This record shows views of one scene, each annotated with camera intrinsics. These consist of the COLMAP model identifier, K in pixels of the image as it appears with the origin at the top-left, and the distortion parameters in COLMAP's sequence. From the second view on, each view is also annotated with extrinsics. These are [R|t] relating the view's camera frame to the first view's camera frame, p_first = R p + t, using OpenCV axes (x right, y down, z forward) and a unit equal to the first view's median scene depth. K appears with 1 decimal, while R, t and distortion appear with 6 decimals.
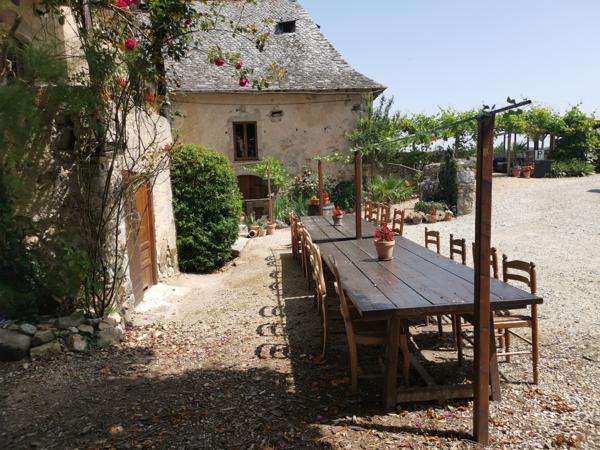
lens RADIAL K [[453.6, 0, 300.0], [0, 453.6, 225.0], [0, 0, 1]] dist [0.003223, 0.000431]
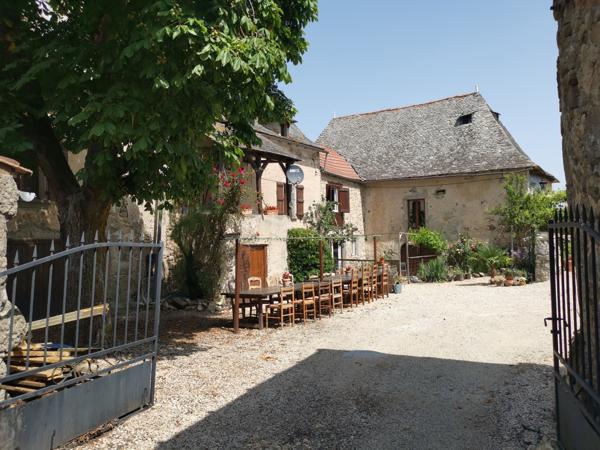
lens RADIAL K [[453.6, 0, 300.0], [0, 453.6, 225.0], [0, 0, 1]] dist [0.003223, 0.000431]
pose [[0.787653, 0.003857, -0.616107, 0.417624], [-0.077263, 0.992705, -0.092562, -0.008469], [0.611256, 0.120509, 0.782205, -0.211521]]
